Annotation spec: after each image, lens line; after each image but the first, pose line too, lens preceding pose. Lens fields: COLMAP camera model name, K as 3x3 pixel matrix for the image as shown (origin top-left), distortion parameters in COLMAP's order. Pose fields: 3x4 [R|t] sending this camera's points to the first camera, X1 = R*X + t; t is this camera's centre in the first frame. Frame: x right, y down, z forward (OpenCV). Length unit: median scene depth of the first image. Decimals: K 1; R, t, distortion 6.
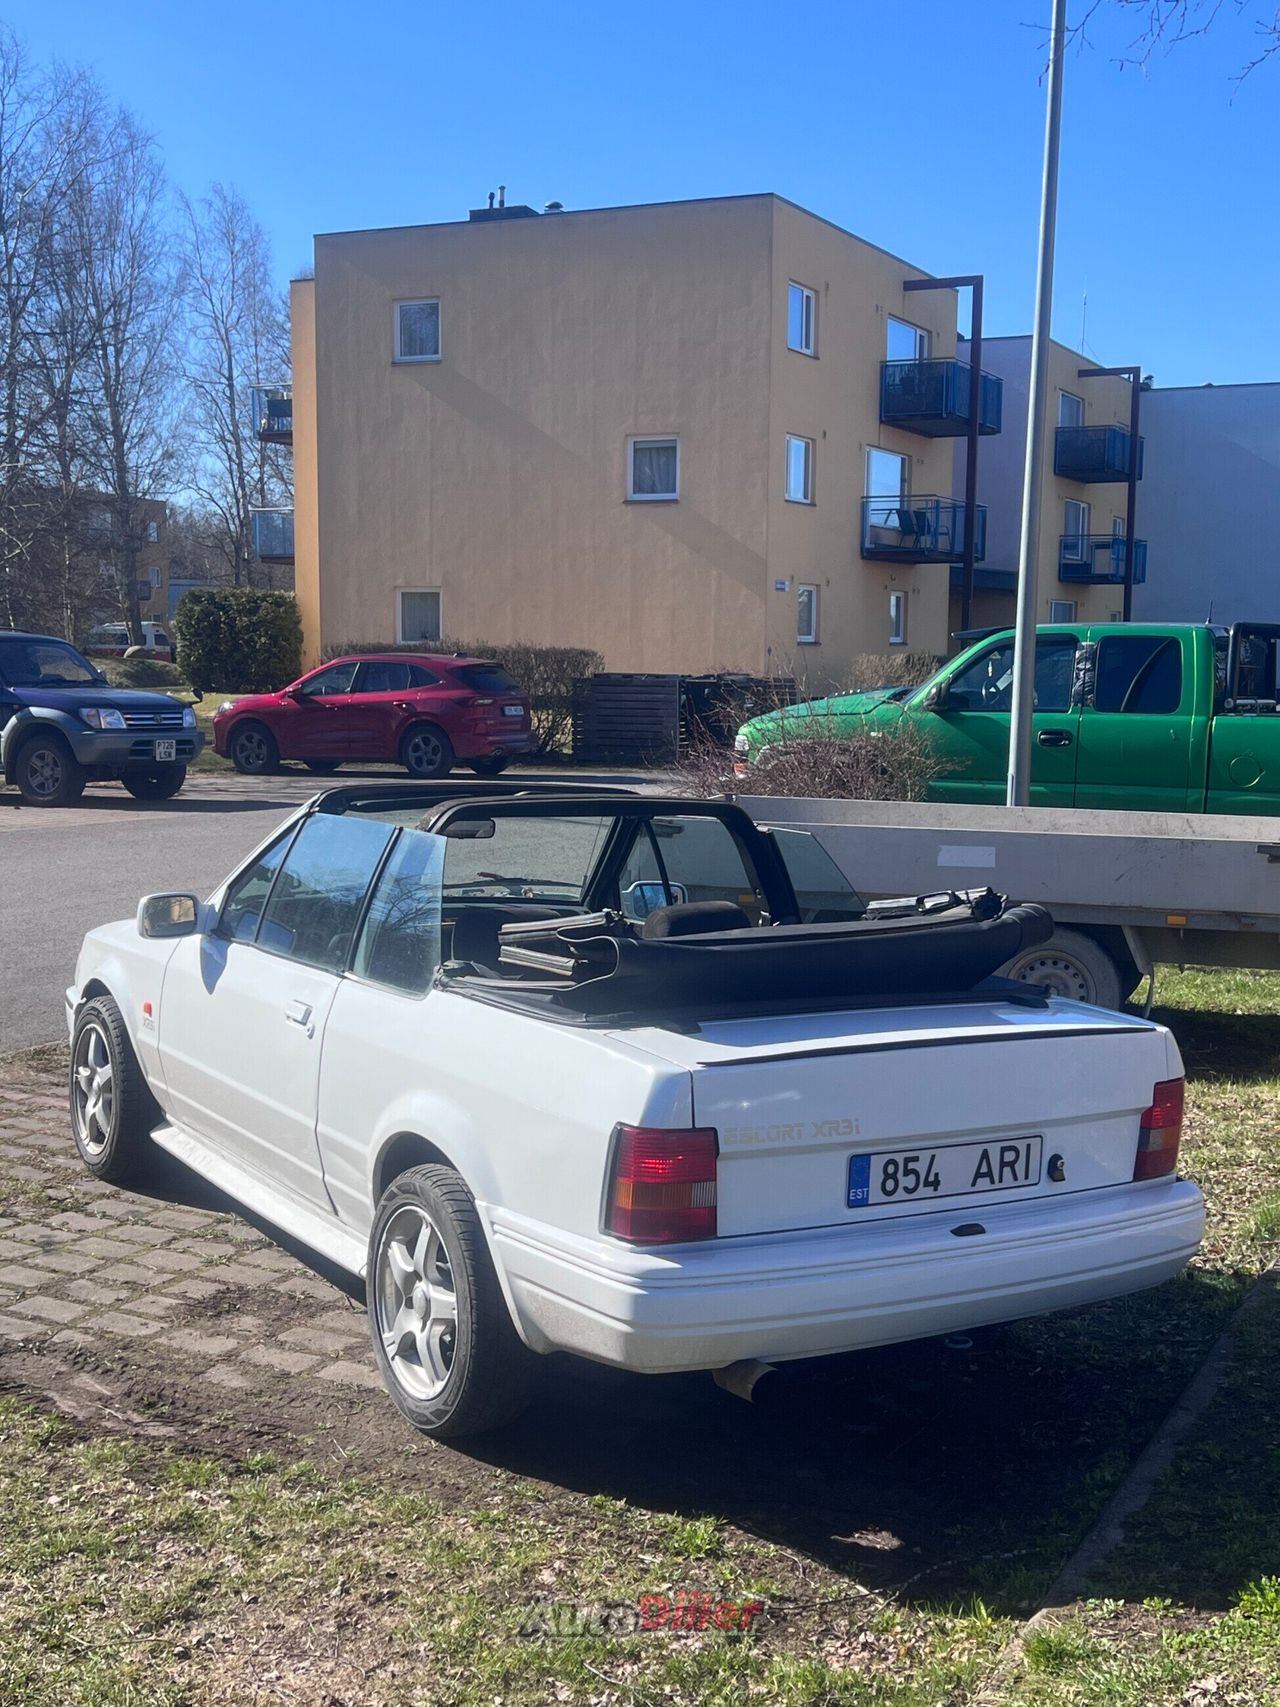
lens RADIAL K [[2068.1, 0, 642.1], [0, 2068.1, 856.8], [0, 0, 1]] dist [0.060885, 0.000000]
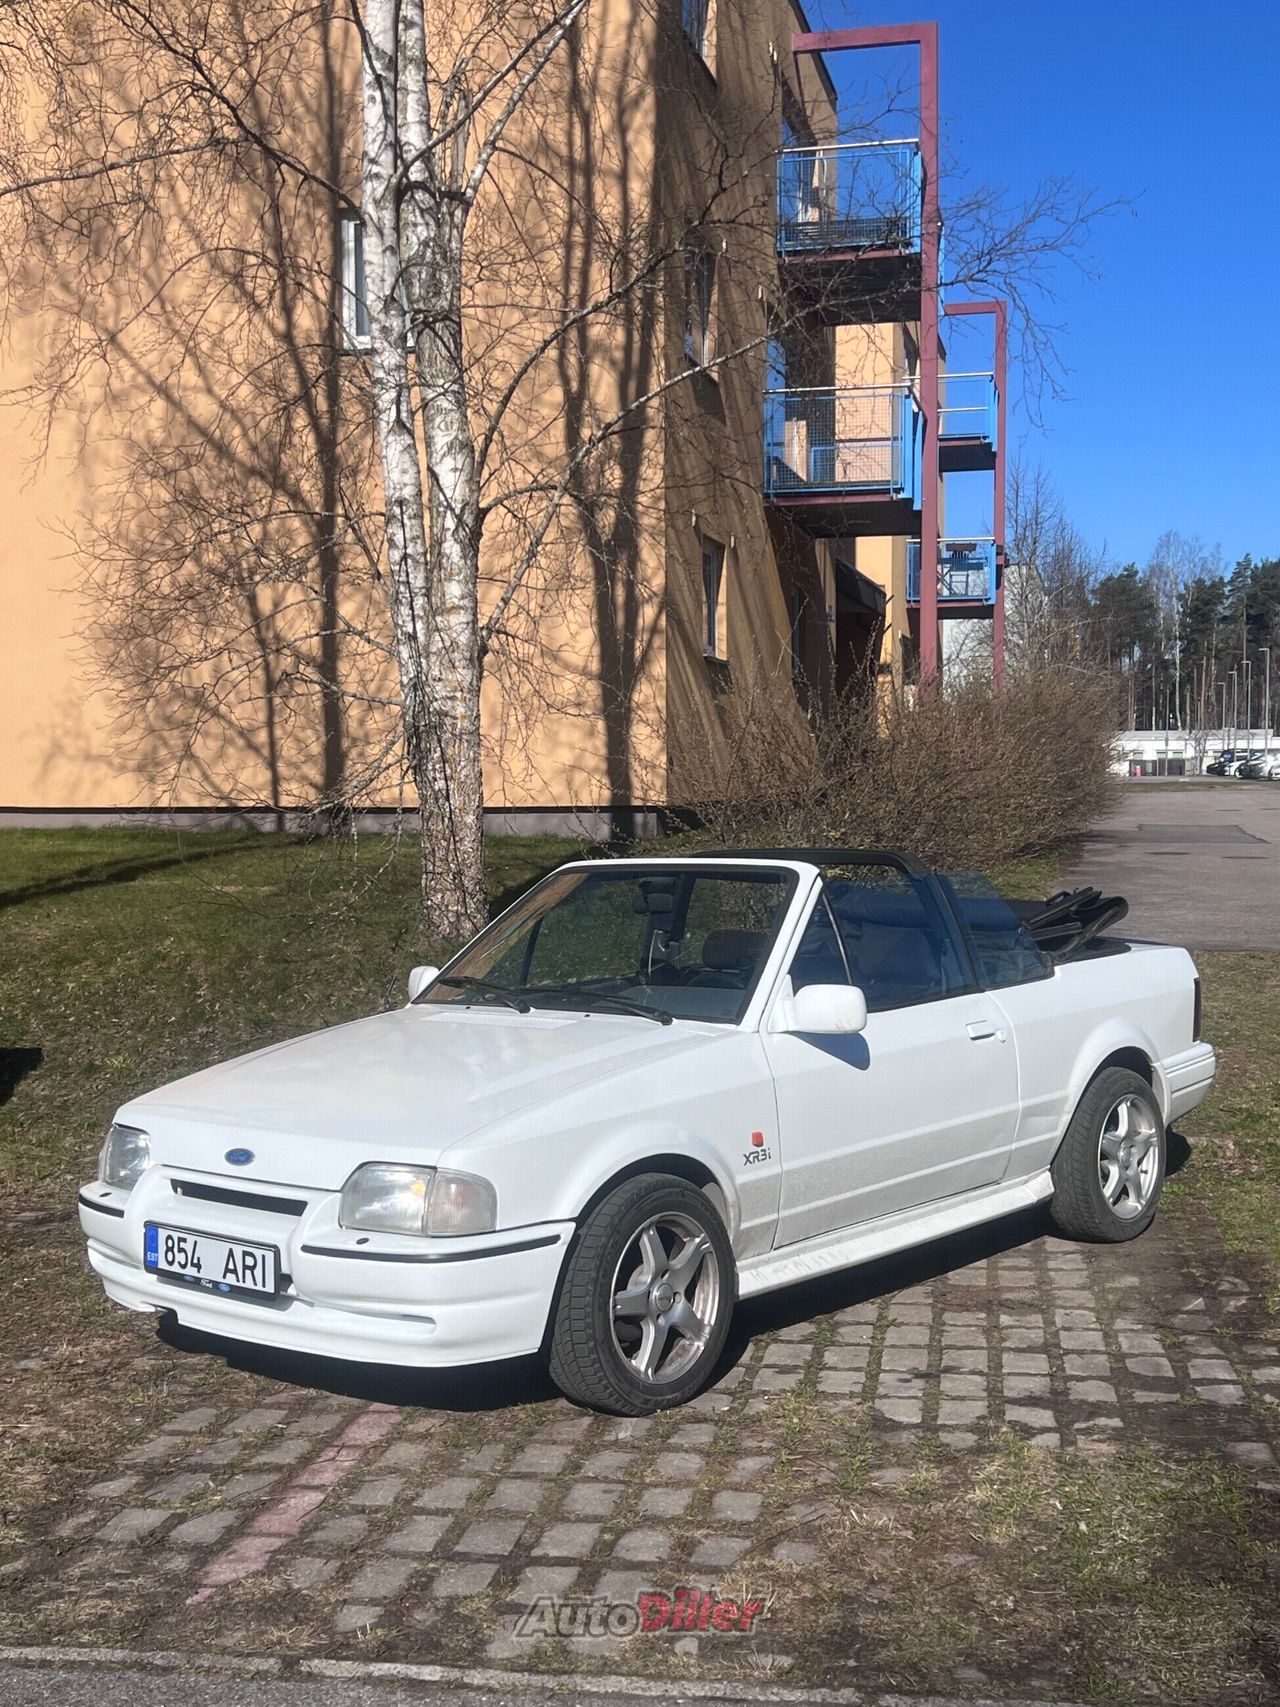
lens RADIAL K [[2068.1, 0, 634.4], [0, 2068.1, 840.1], [0, 0, 1]] dist [0.060885, 0.000000]
pose [[-0.307119, -0.051211, 0.950292, -0.519304], [0.100997, 0.991158, 0.086054, -0.067009], [-0.946297, 0.122406, -0.299231, 0.639031]]
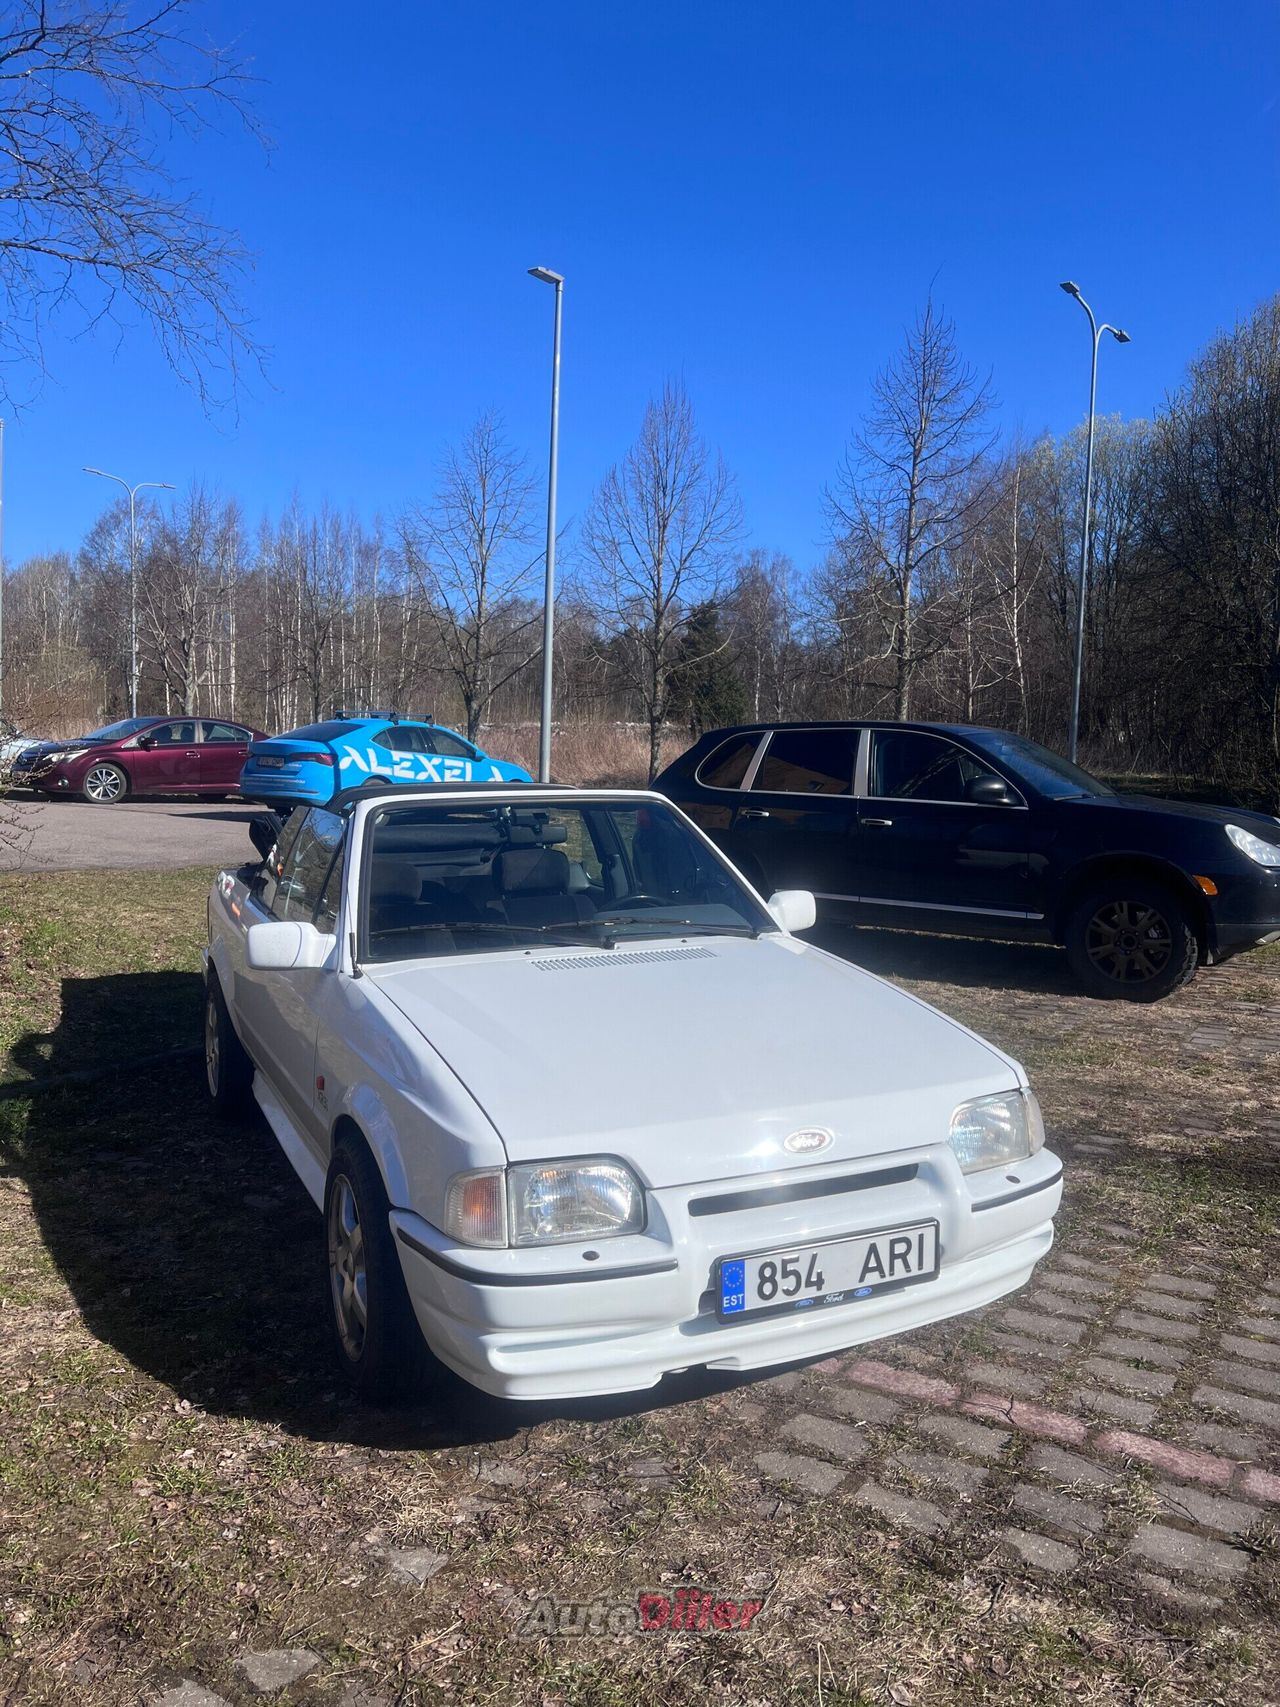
lens RADIAL K [[1289.6, 0, 636.5], [0, 1289.6, 884.8], [0, 0, 1]] dist [0.057013, -0.058416]
pose [[-0.994737, -0.048116, 0.090458, -0.097781], [-0.029174, 0.979338, 0.200114, -0.061346], [-0.098218, 0.196422, -0.975588, 0.801551]]
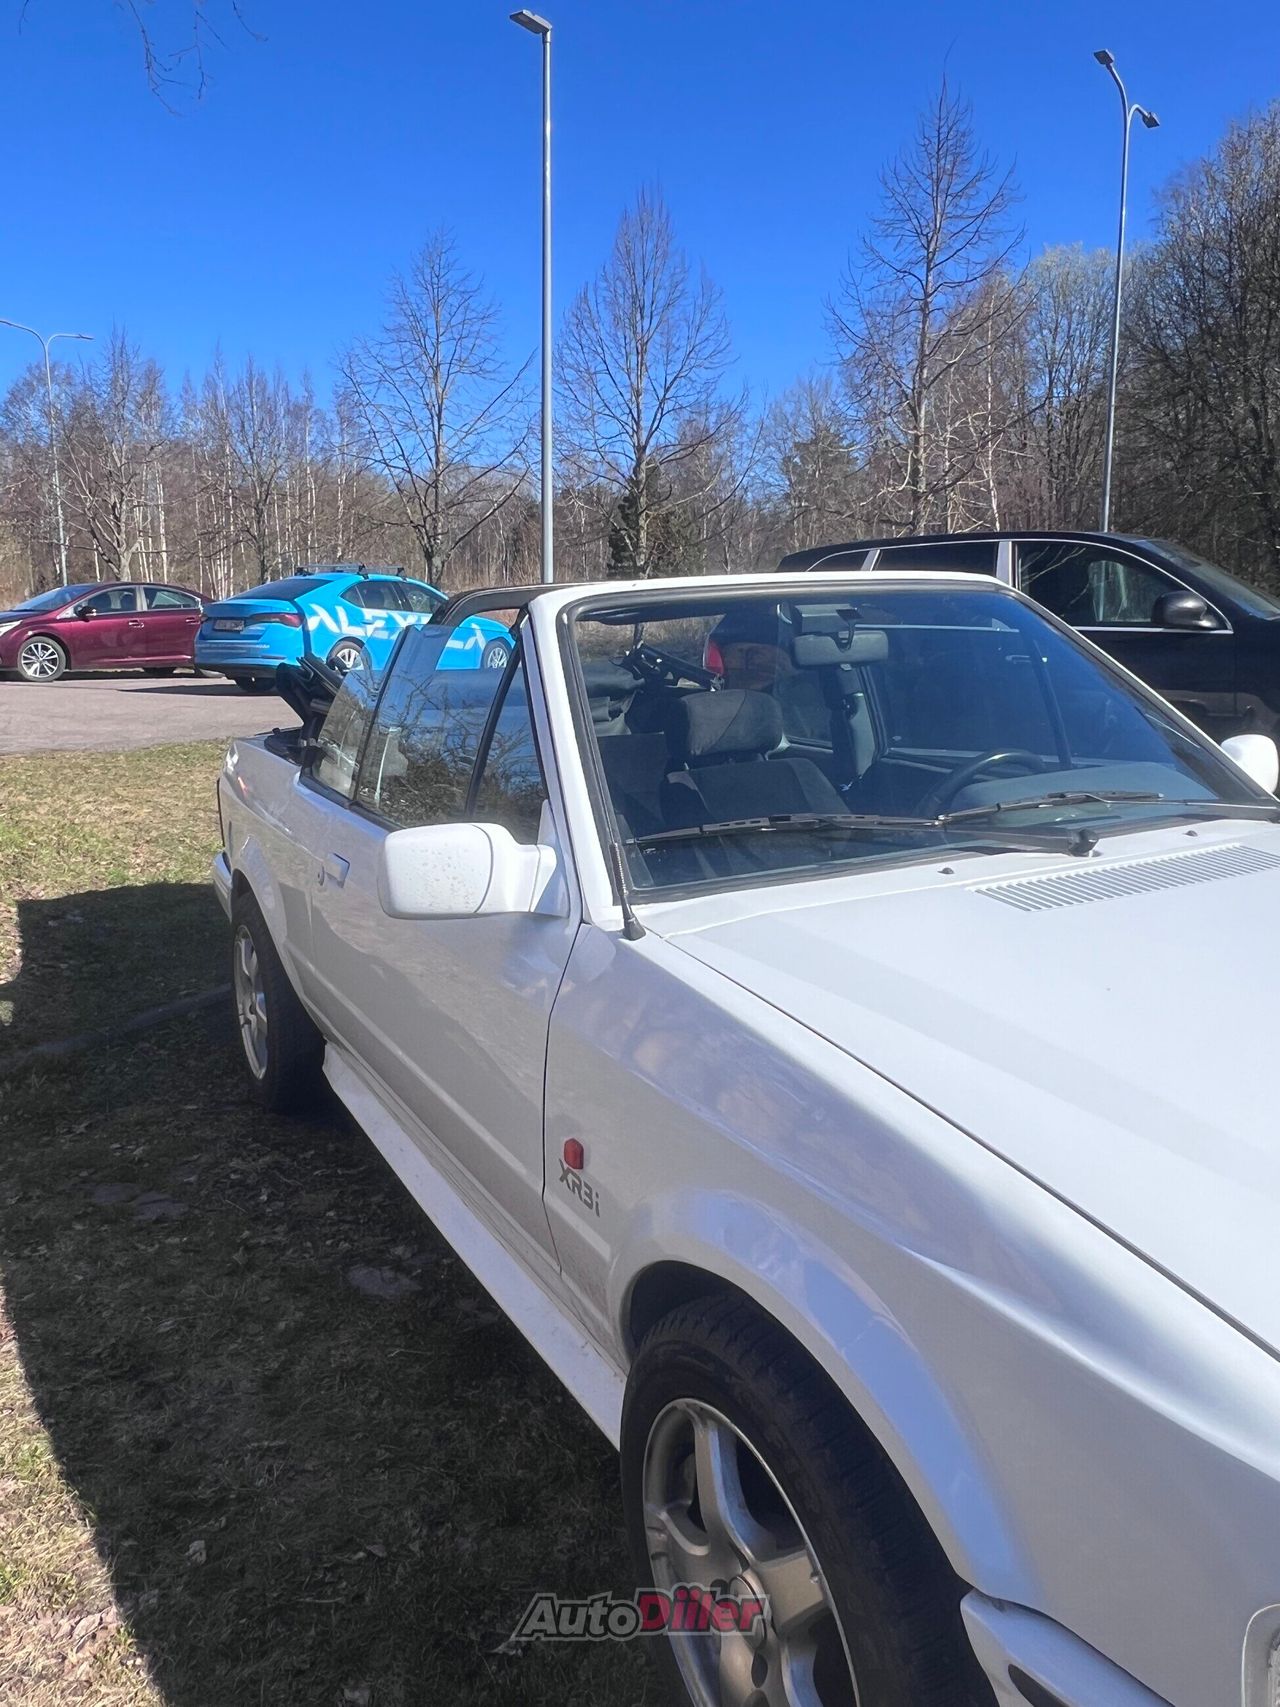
lens RADIAL K [[1268.5, 0, 614.9], [0, 1268.5, 871.3], [0, 0, 1]] dist [-0.003072, 0.008212]
pose [[-0.998295, -0.018962, 0.055200, -0.021852], [-0.002170, 0.957162, 0.289545, -0.030349], [-0.058325, 0.288932, -0.955571, 0.669462]]
